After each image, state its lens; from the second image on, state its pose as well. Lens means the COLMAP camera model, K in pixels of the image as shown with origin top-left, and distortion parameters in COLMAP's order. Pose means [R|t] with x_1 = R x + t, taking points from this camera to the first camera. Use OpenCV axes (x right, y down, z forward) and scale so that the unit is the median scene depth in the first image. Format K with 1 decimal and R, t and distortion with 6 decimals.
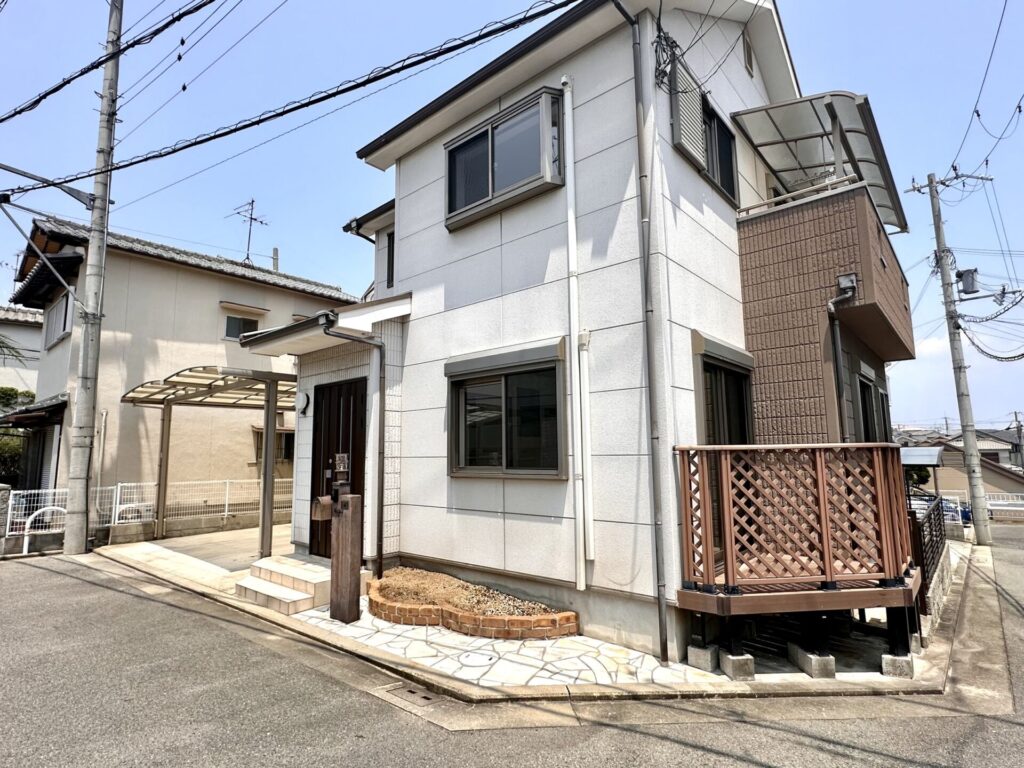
lens RADIAL K [[535.3, 0, 510.8], [0, 535.3, 385.8], [0, 0, 1]] dist [-0.002805, 0.000620]
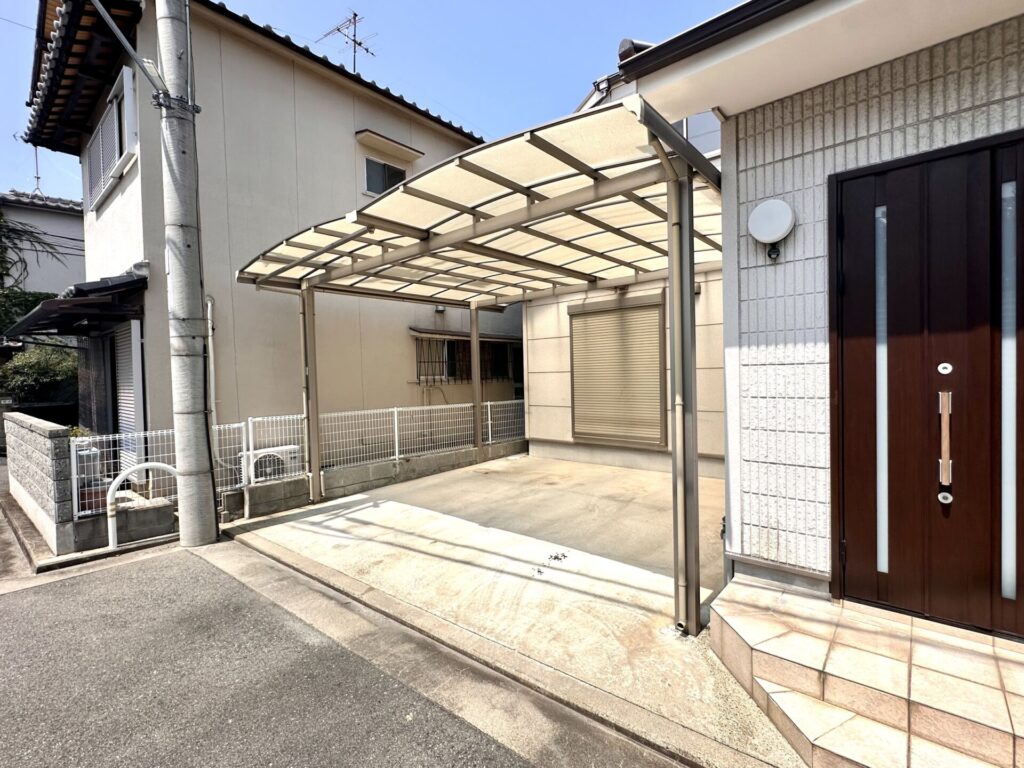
lens RADIAL K [[471.0, 0, 513.8], [0, 471.0, 385.1], [0, 0, 1]] dist [-0.005052, 0.001348]
pose [[0.999867, -0.012595, 0.010336, -0.851083], [0.010911, 0.988730, 0.149309, 0.135914], [-0.012100, -0.149177, 0.988736, 0.922272]]
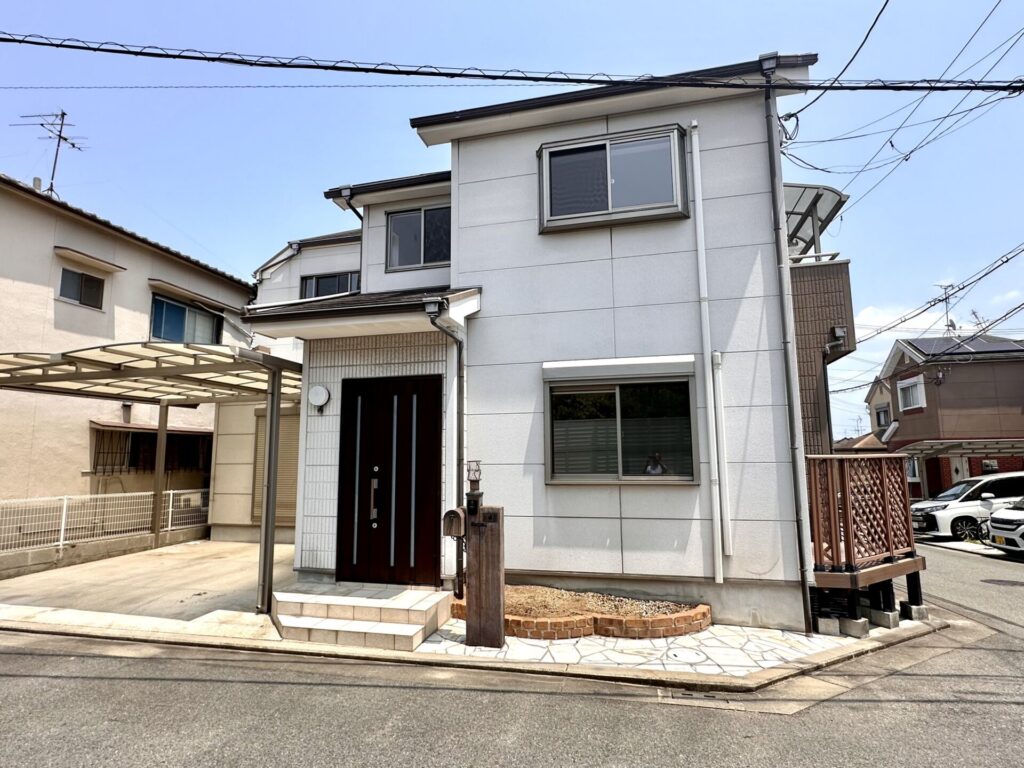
lens RADIAL K [[535.3, 0, 510.7], [0, 535.3, 388.5], [0, 0, 1]] dist [-0.002805, 0.000620]
pose [[0.889906, 0.063200, 0.451745, -0.725428], [-0.059881, 0.997971, -0.021655, 0.024052], [-0.452197, -0.007780, 0.891884, 0.187388]]
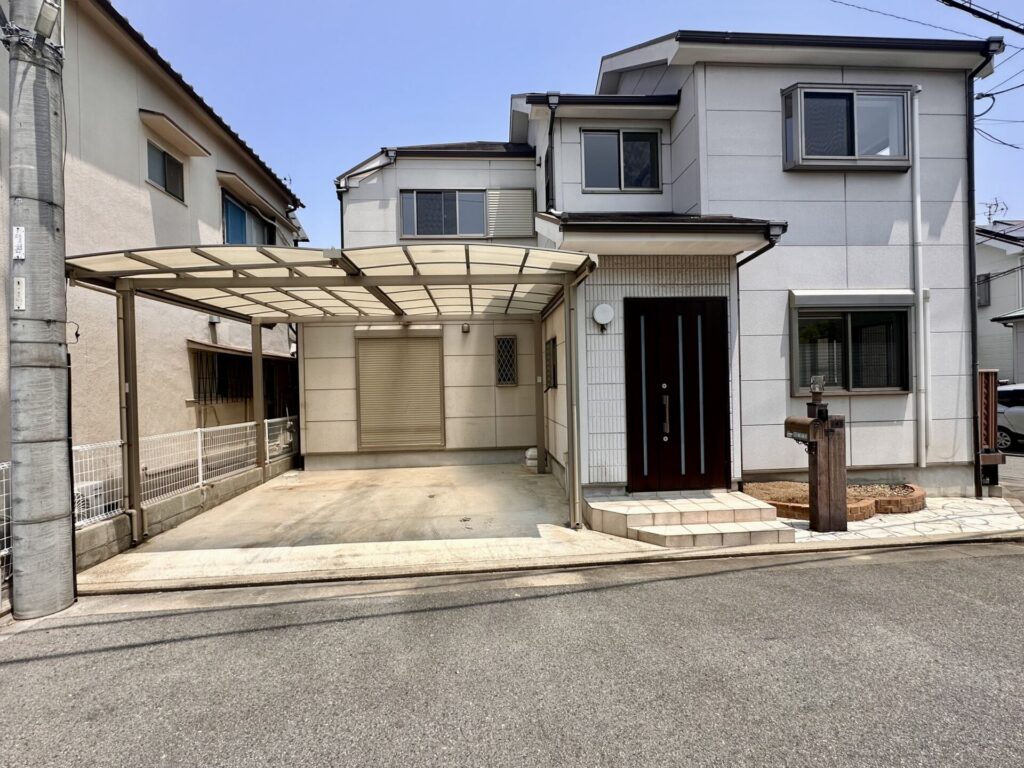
lens RADIAL K [[471.0, 0, 510.7], [0, 471.0, 384.4], [0, 0, 1]] dist [-0.005052, 0.001348]
pose [[0.705245, -0.005896, 0.708939, -1.446662], [-0.074644, 0.993790, 0.082520, 0.124009], [-0.705023, -0.111115, 0.700425, 0.846909]]
